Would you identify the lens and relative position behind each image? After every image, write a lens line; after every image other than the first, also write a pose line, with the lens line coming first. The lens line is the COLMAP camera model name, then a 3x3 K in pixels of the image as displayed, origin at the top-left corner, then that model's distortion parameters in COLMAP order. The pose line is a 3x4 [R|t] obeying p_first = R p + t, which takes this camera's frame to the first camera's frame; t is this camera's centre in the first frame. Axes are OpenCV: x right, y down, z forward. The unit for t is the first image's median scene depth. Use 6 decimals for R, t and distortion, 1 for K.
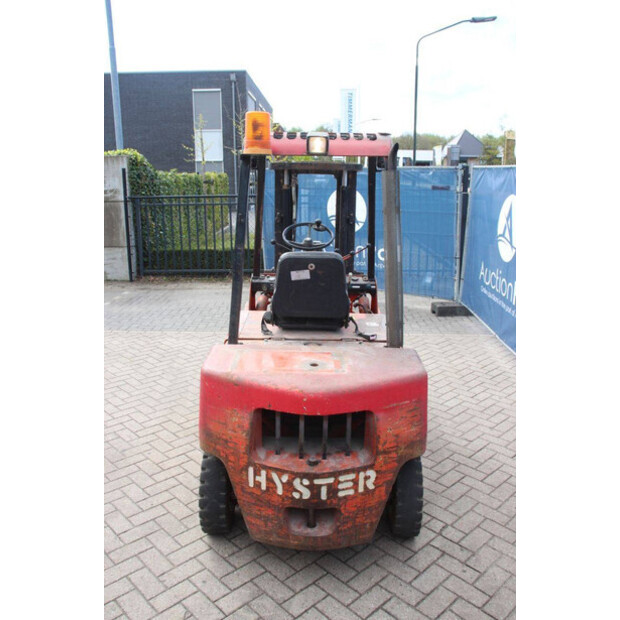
lens RADIAL K [[548.3, 0, 310.0], [0, 548.3, 310.0], [0, 0, 1]] dist [-0.173894, 0.187775]
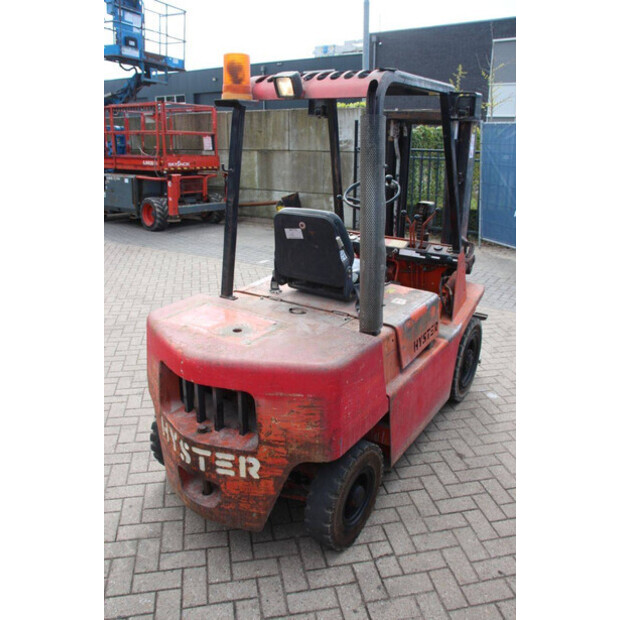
lens RADIAL K [[529.5, 0, 310.0], [0, 529.5, 310.0], [0, 0, 1]] dist [-0.186406, 0.182998]
pose [[0.840129, 0.174435, -0.513572, 0.591384], [-0.127606, 0.983863, 0.125425, -0.064460], [0.527163, -0.039838, 0.848830, 0.325665]]
